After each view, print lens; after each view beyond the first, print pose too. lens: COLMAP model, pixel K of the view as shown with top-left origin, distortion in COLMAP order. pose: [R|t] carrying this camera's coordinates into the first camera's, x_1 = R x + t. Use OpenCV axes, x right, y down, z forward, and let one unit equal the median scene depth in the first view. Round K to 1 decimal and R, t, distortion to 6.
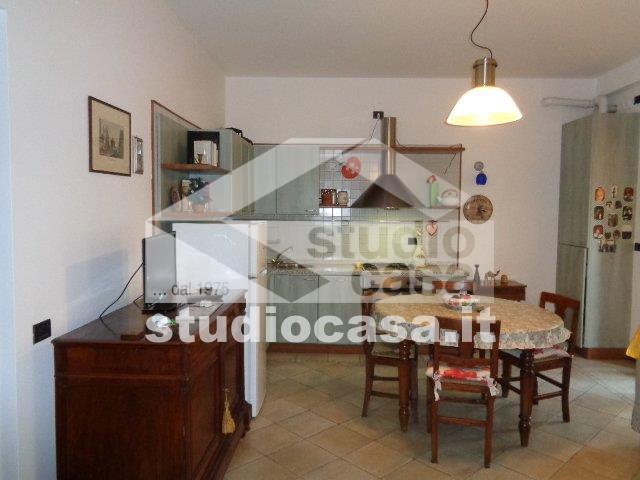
lens RADIAL K [[471.4, 0, 320.0], [0, 471.4, 240.0], [0, 0, 1]] dist [0.001337, 0.000565]
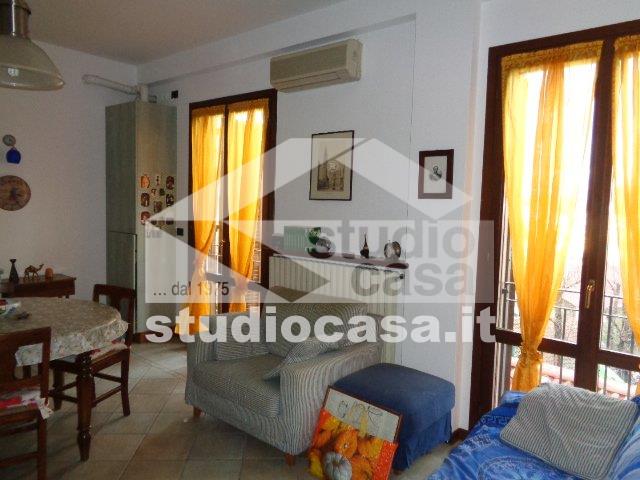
lens RADIAL K [[471.4, 0, 320.0], [0, 471.4, 240.0], [0, 0, 1]] dist [0.001337, 0.000565]
pose [[0.619072, -0.049772, 0.783756, 0.025636], [0.026000, 0.998742, 0.042887, -0.005365], [-0.784904, -0.006172, 0.619587, 0.088912]]
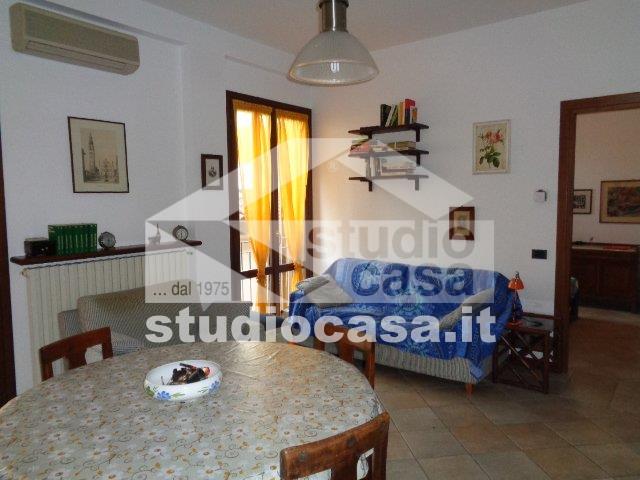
lens RADIAL K [[464.8, 0, 320.0], [0, 464.8, 240.0], [0, 0, 1]] dist [-0.008520, -0.003432]
pose [[-0.819805, -0.021855, 0.572226, -0.050659], [0.068691, 0.988303, 0.136156, -0.053539], [-0.568509, 0.150928, -0.808714, 1.289214]]
